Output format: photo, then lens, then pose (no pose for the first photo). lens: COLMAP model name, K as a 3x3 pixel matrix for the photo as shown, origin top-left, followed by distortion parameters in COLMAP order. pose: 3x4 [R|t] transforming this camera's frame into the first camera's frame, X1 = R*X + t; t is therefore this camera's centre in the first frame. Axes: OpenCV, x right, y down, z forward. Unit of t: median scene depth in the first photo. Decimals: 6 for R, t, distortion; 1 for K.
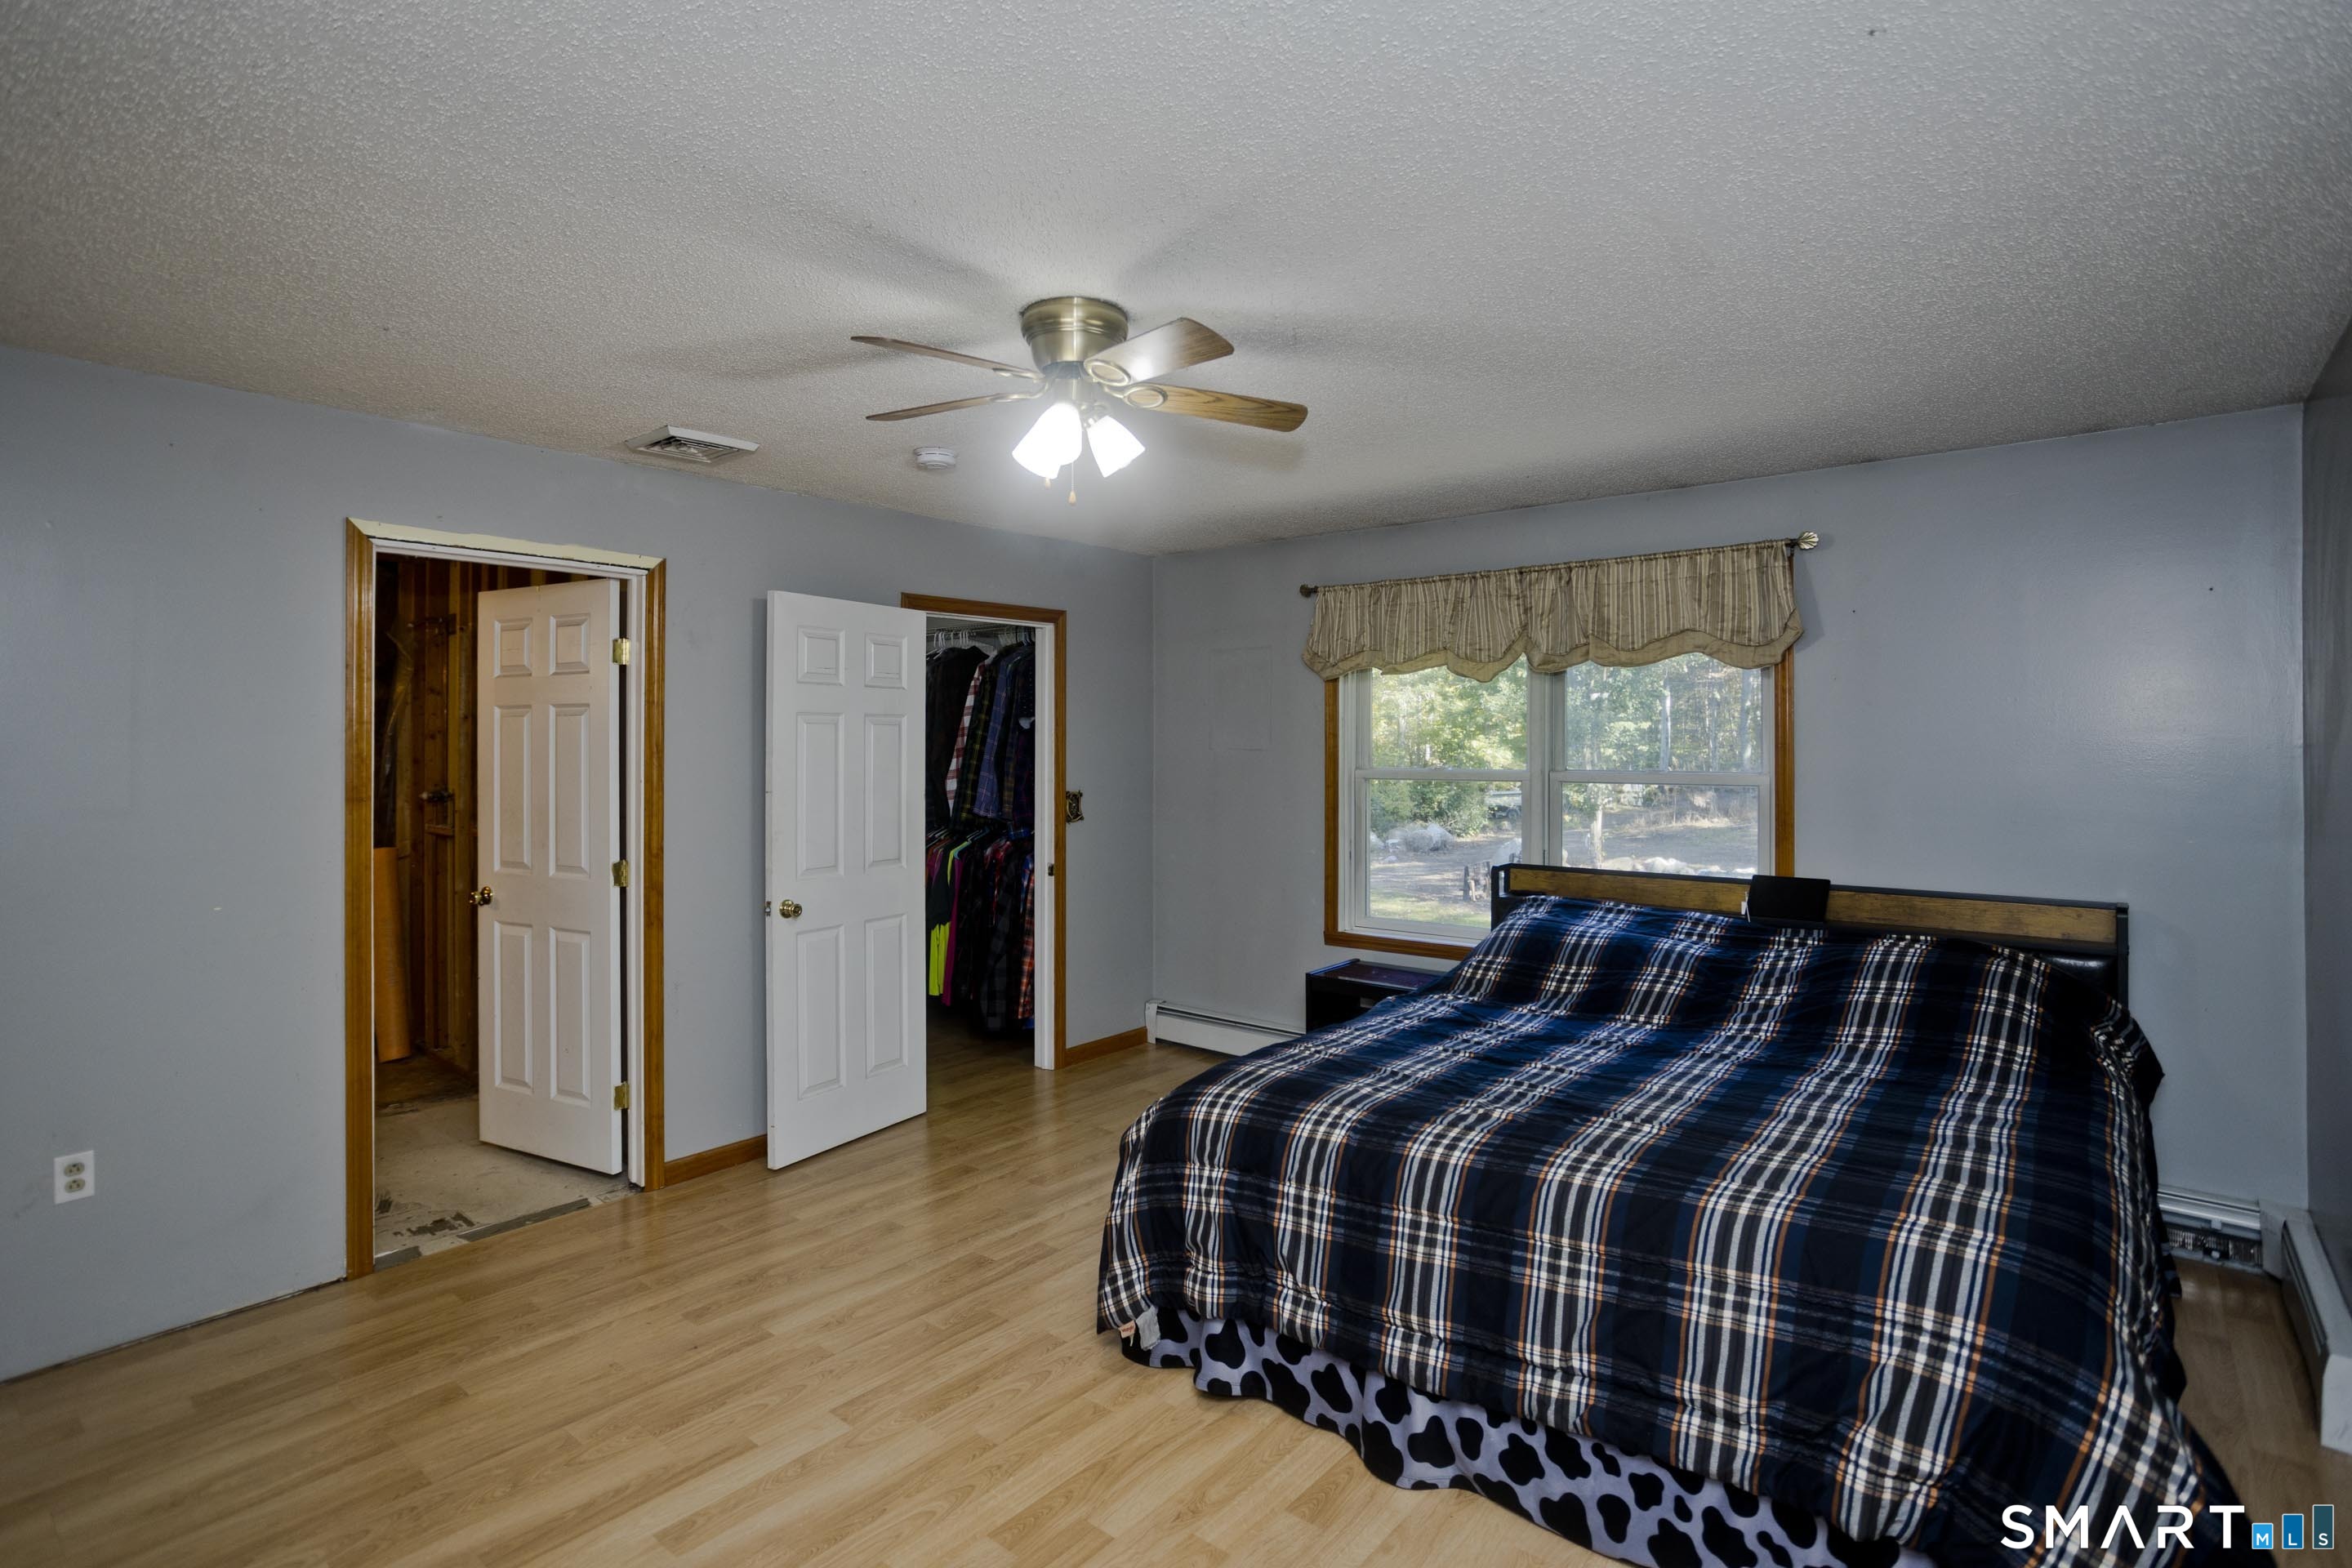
lens RADIAL K [[1136.9, 0, 1233.4], [0, 1136.9, 743.0], [0, 0, 1]] dist [-0.025692, 0.003009]
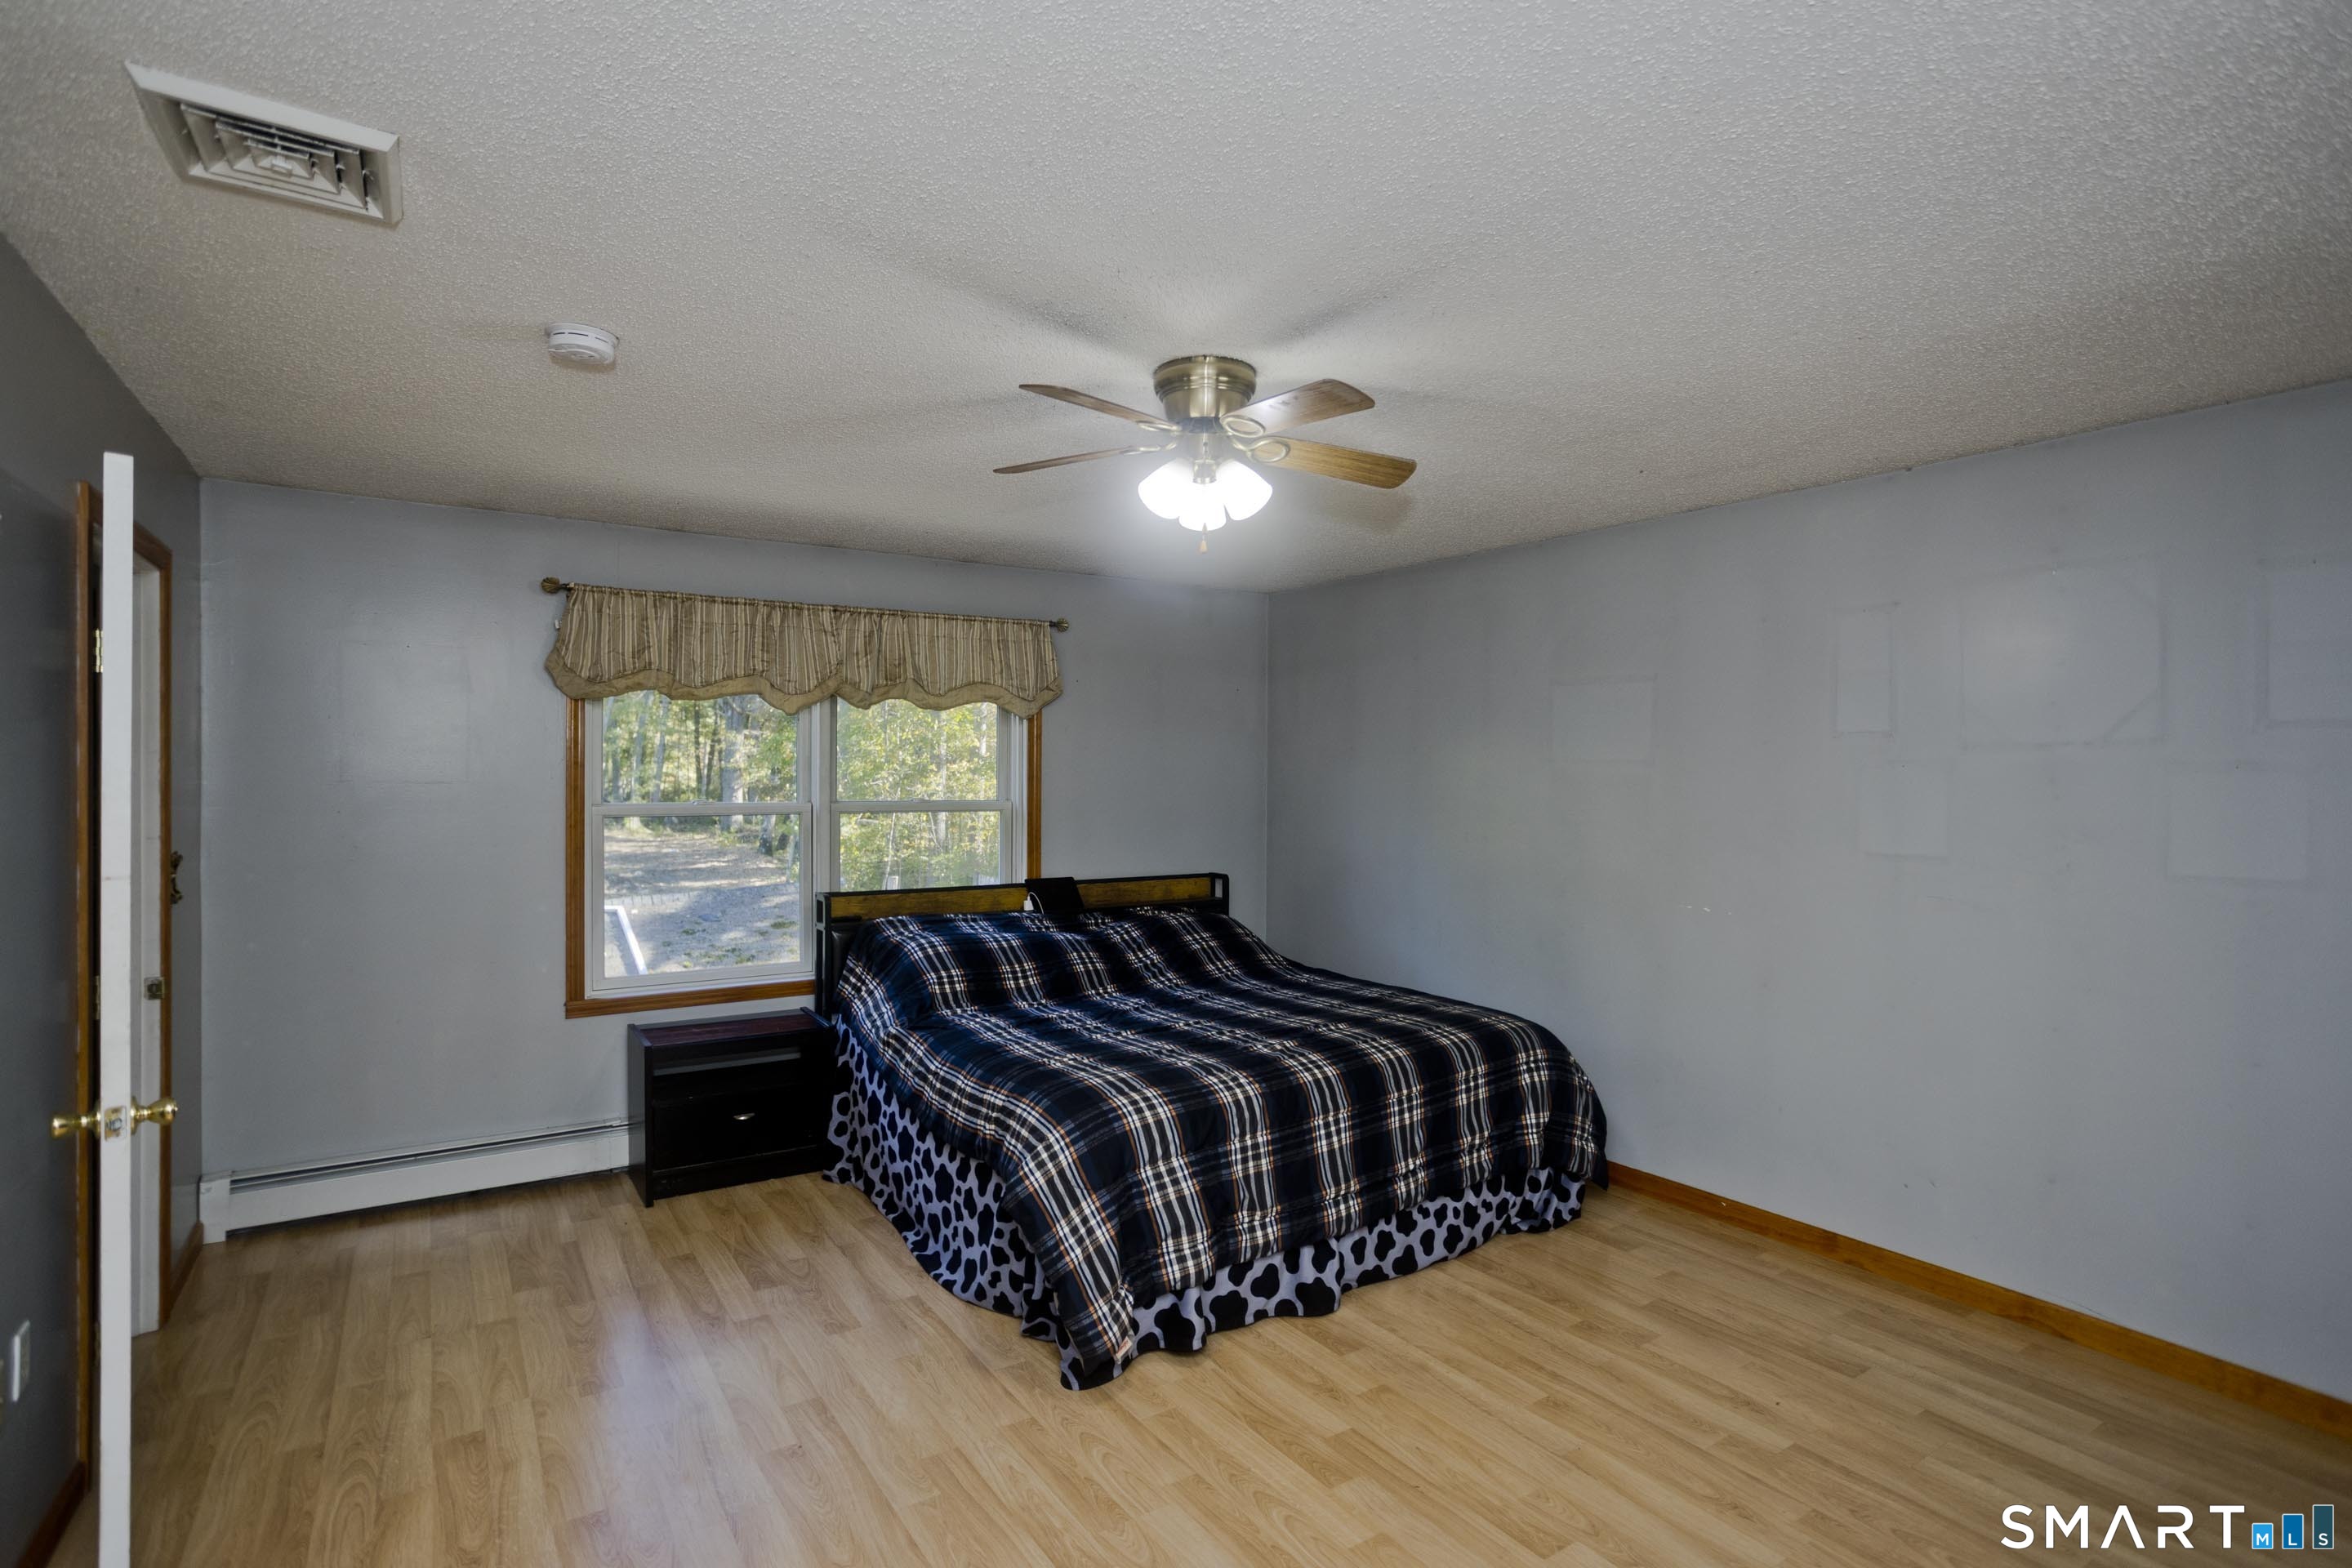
lens RADIAL K [[1136.9, 0, 1181.9], [0, 1136.9, 781.6], [0, 0, 1]] dist [-0.025692, 0.003009]
pose [[0.316131, -0.000331, 0.948715, -1.144158], [-0.005749, 0.999981, 0.002265, 0.003349], [-0.948698, -0.006170, 0.316123, 0.685080]]
